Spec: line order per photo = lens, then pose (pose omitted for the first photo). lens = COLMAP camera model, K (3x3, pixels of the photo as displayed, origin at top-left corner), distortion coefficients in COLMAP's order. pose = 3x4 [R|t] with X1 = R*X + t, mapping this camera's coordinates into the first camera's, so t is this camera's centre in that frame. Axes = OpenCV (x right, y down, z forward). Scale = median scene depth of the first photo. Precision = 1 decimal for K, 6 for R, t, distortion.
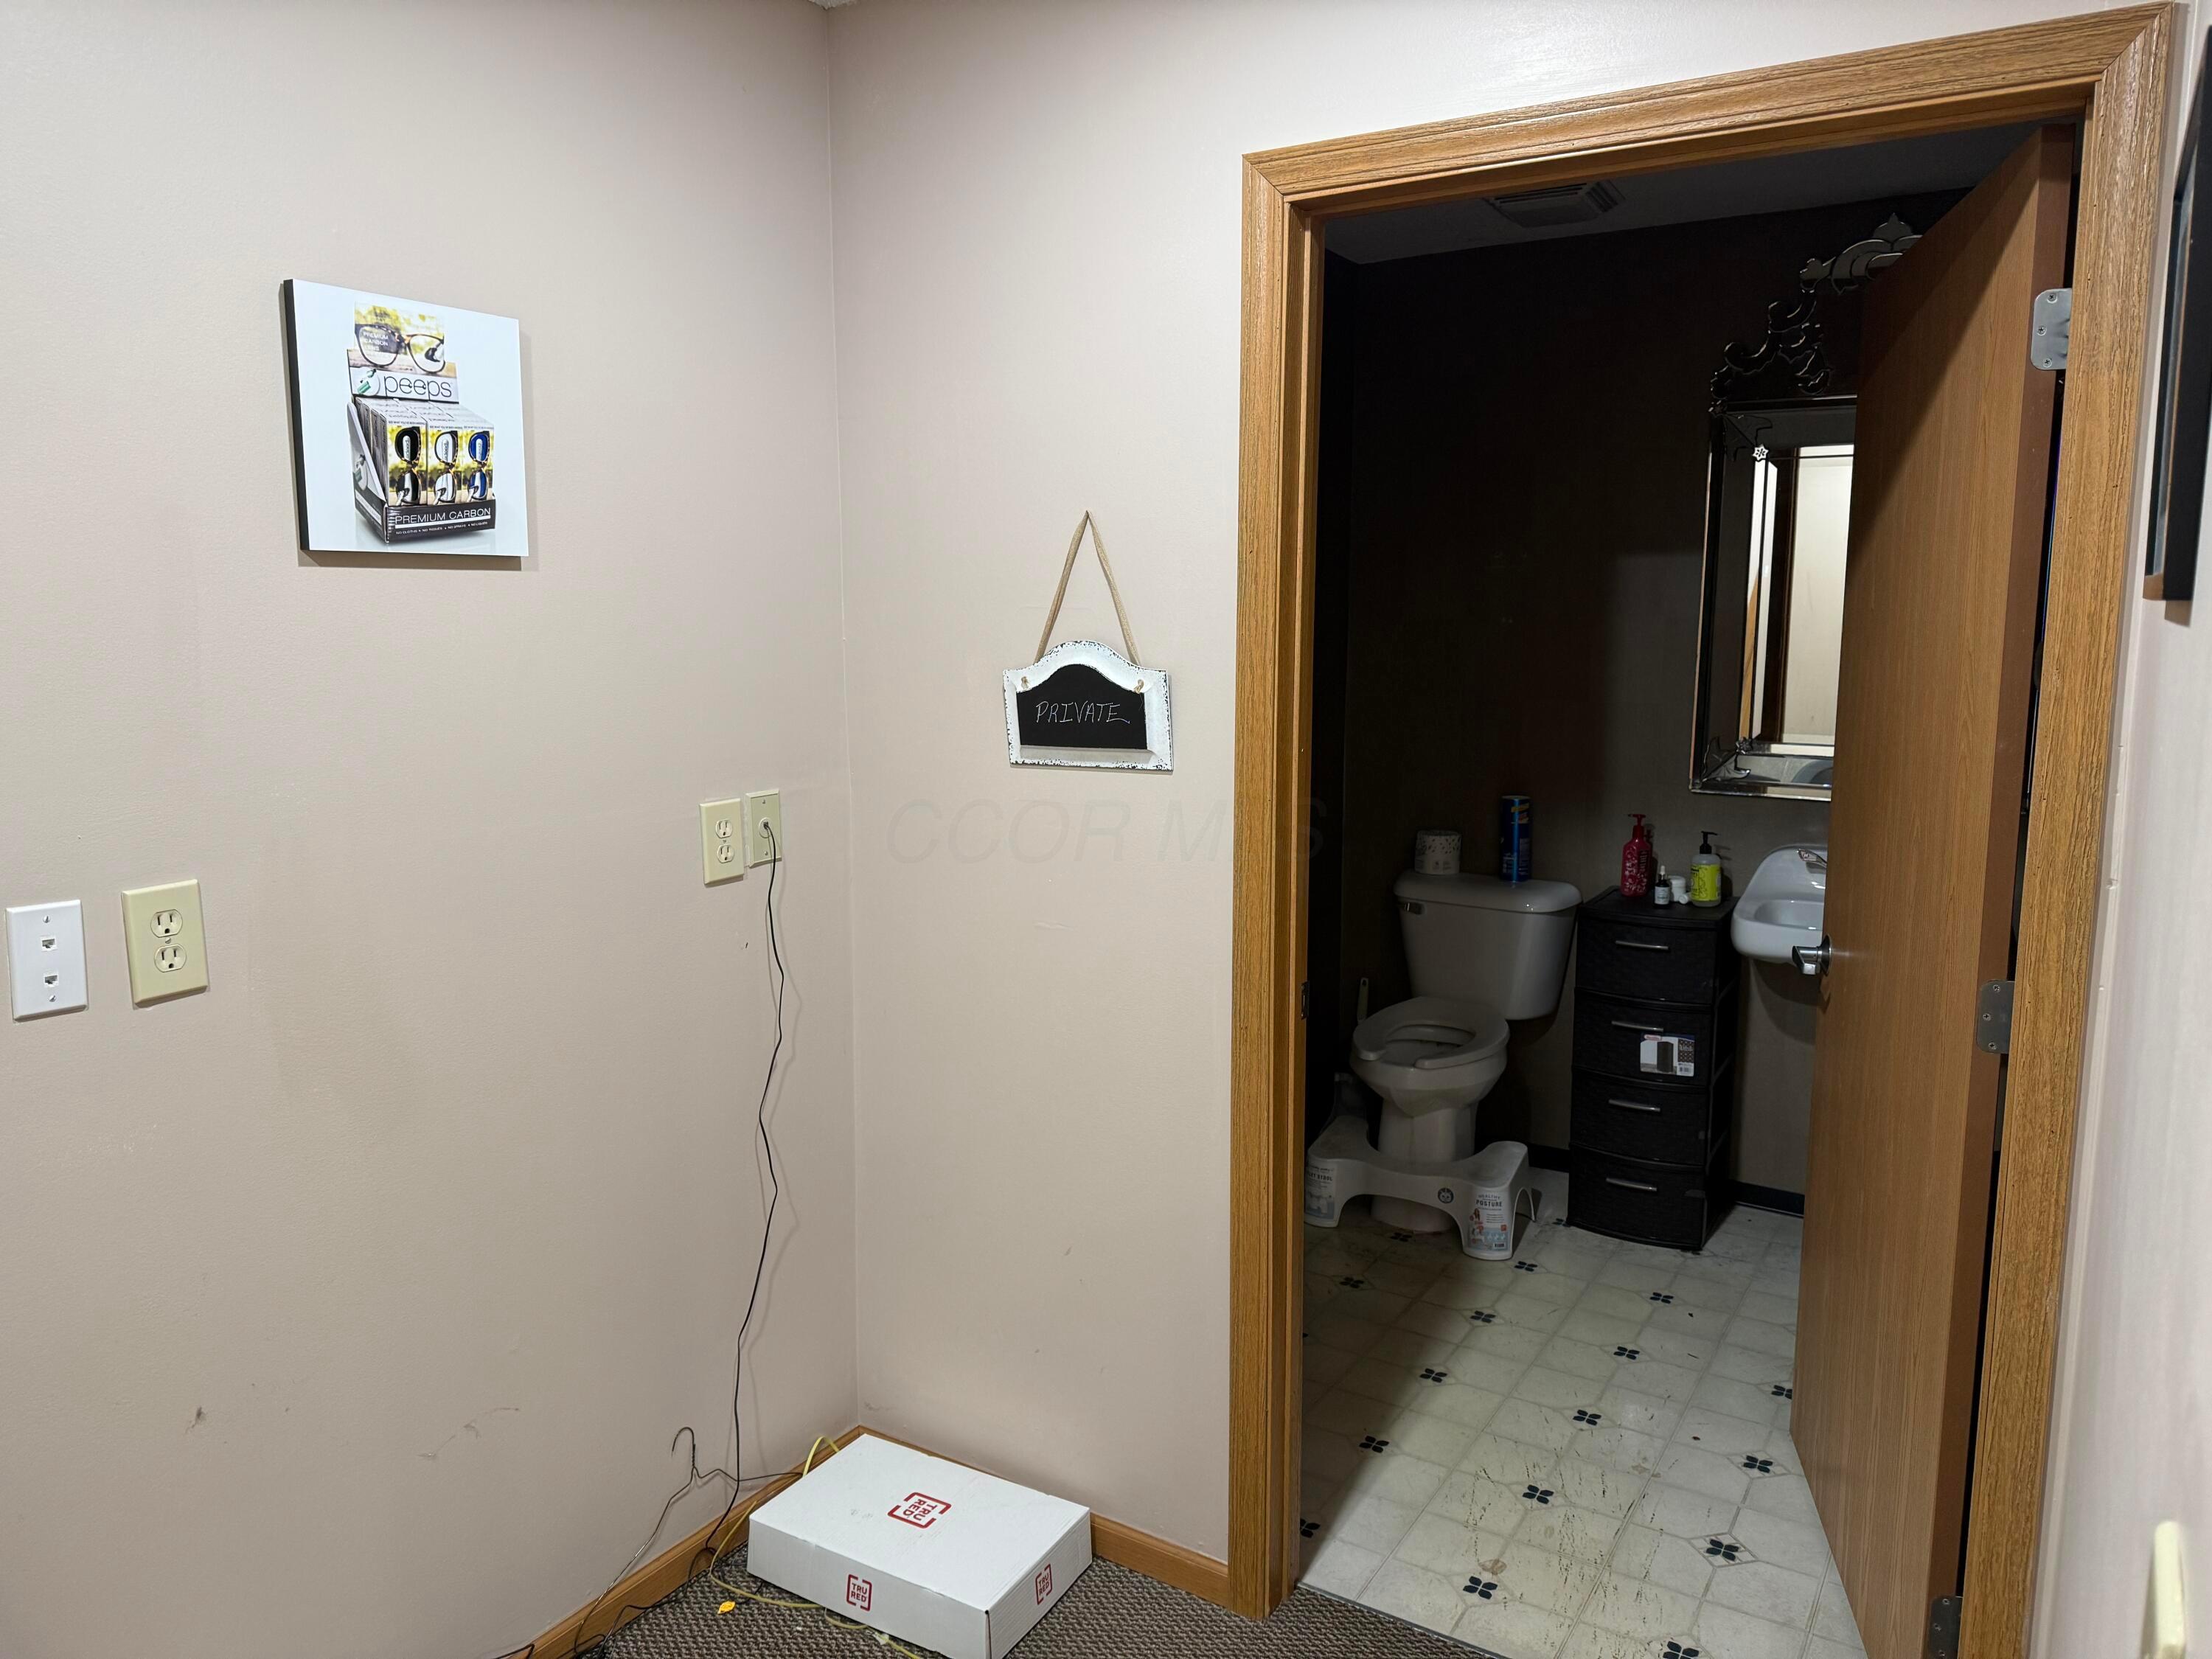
lens RADIAL K [[1568.7, 0, 1108.3], [0, 1568.7, 821.5], [0, 0, 1]] dist [0.035608, -0.021974]
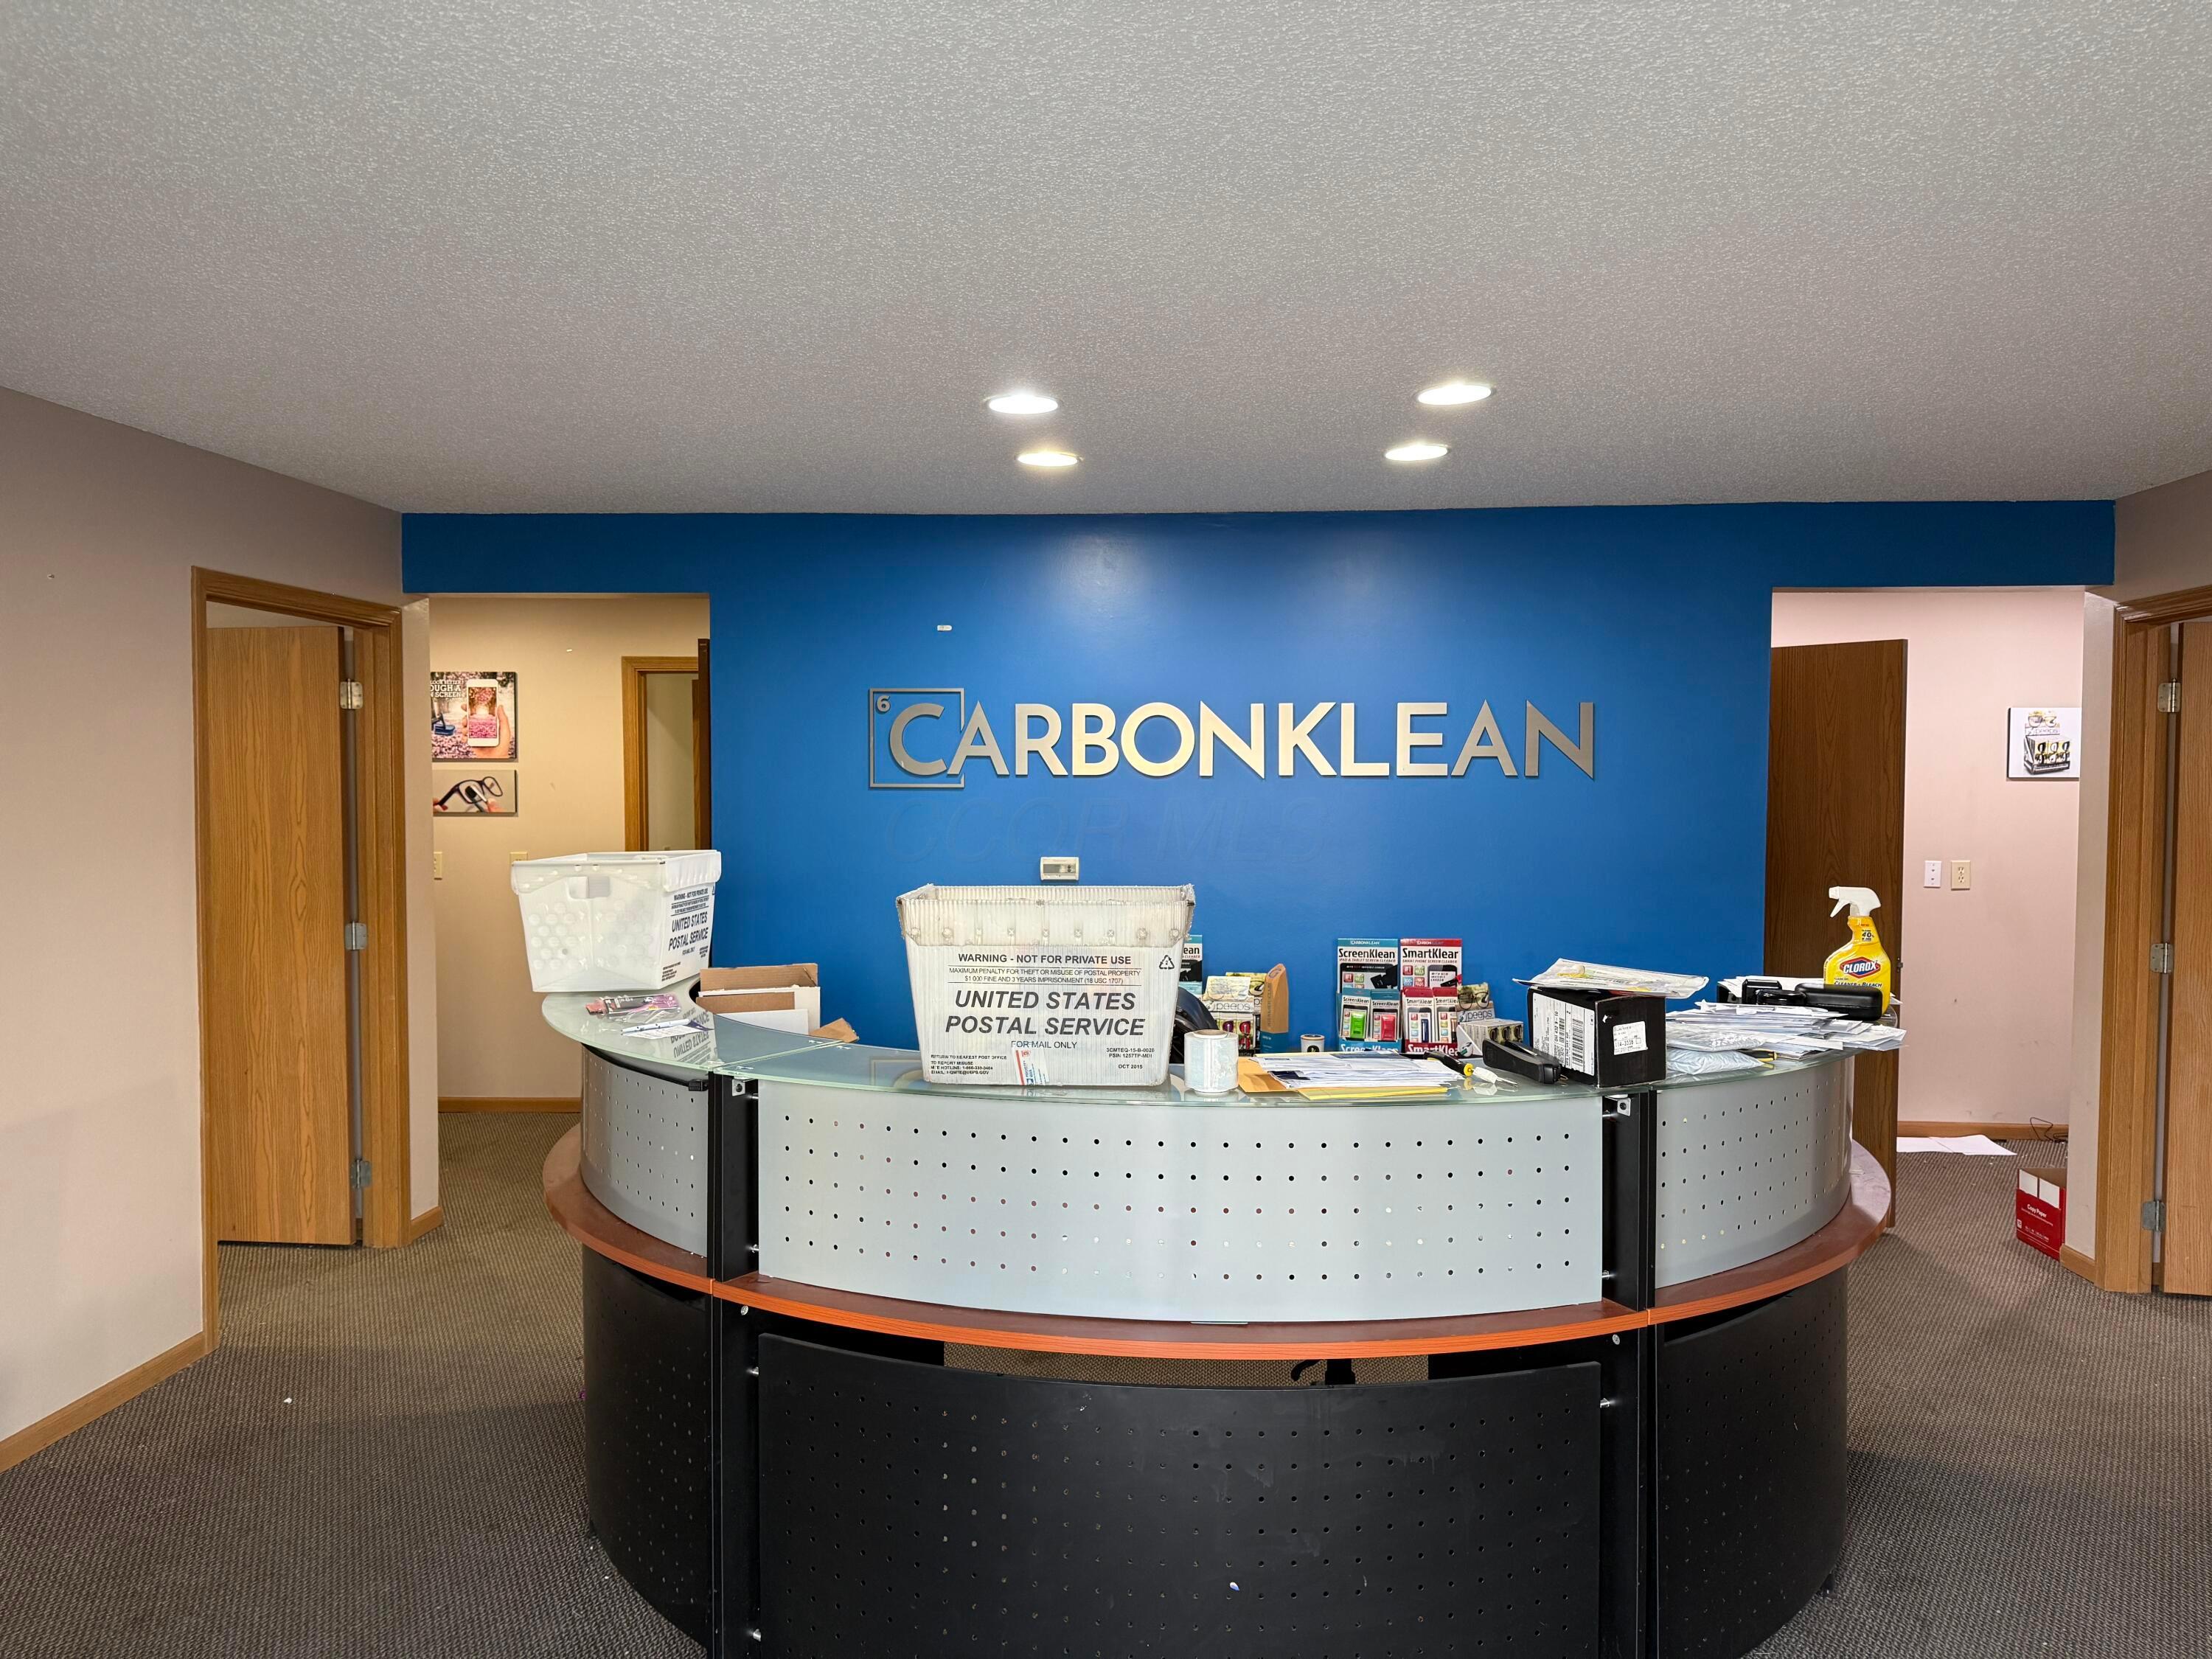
lens RADIAL K [[1568.7, 0, 1109.8], [0, 1568.7, 820.5], [0, 0, 1]] dist [0.035608, -0.021974]
pose [[0.450530, 0.023644, -0.892448, 1.823730], [-0.126083, 0.991315, -0.037387, 0.328588], [0.883813, 0.129367, 0.449598, -2.473561]]
